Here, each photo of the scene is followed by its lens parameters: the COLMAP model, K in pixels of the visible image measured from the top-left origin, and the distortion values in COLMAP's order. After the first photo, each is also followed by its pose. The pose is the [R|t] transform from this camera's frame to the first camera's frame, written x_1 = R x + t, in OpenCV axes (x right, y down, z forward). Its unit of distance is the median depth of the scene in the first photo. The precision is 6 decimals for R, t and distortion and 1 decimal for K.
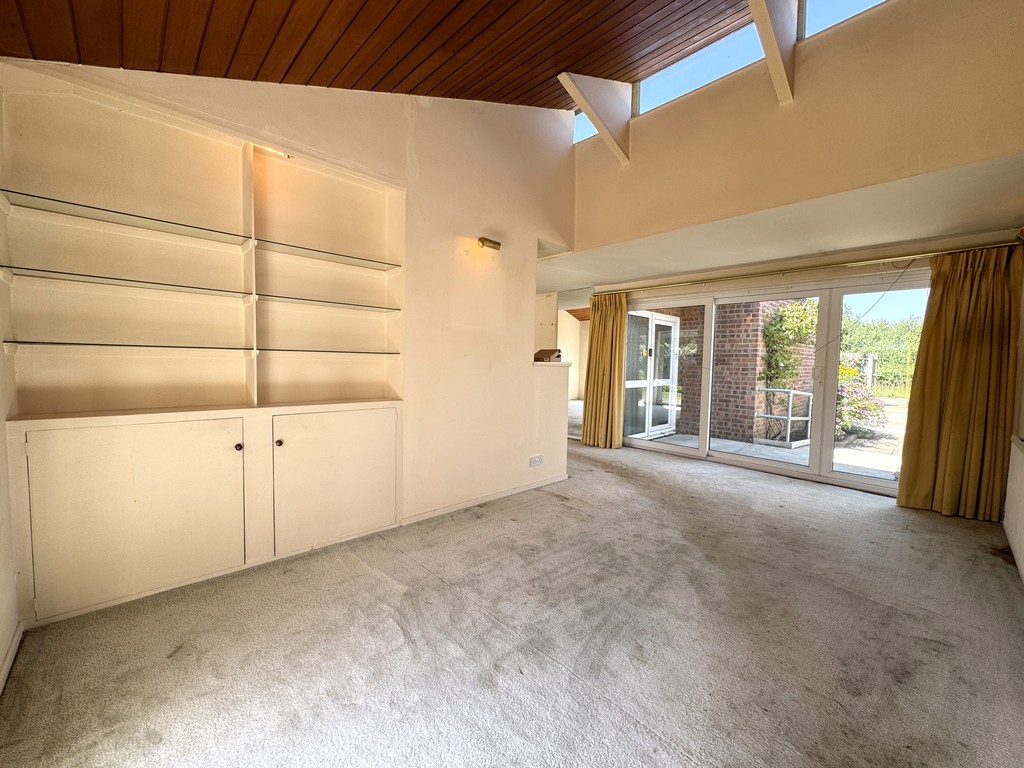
lens RADIAL K [[410.3, 0, 521.2], [0, 410.3, 385.2], [0, 0, 1]] dist [-0.007924, 0.000083]
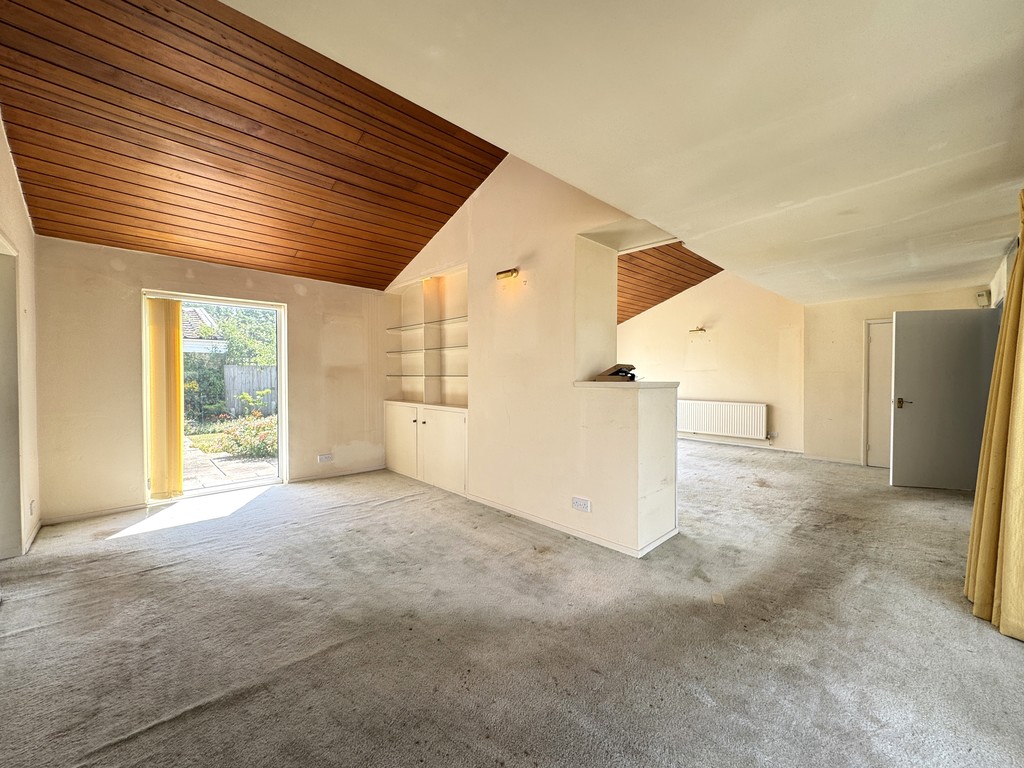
lens RADIAL K [[410.3, 0, 506.6], [0, 410.3, 379.3], [0, 0, 1]] dist [-0.007924, 0.000083]
pose [[-0.004505, -0.007780, -0.999960, 1.189482], [-0.056197, 0.998391, -0.007515, -0.065229], [0.998410, 0.056161, -0.004935, 1.191674]]
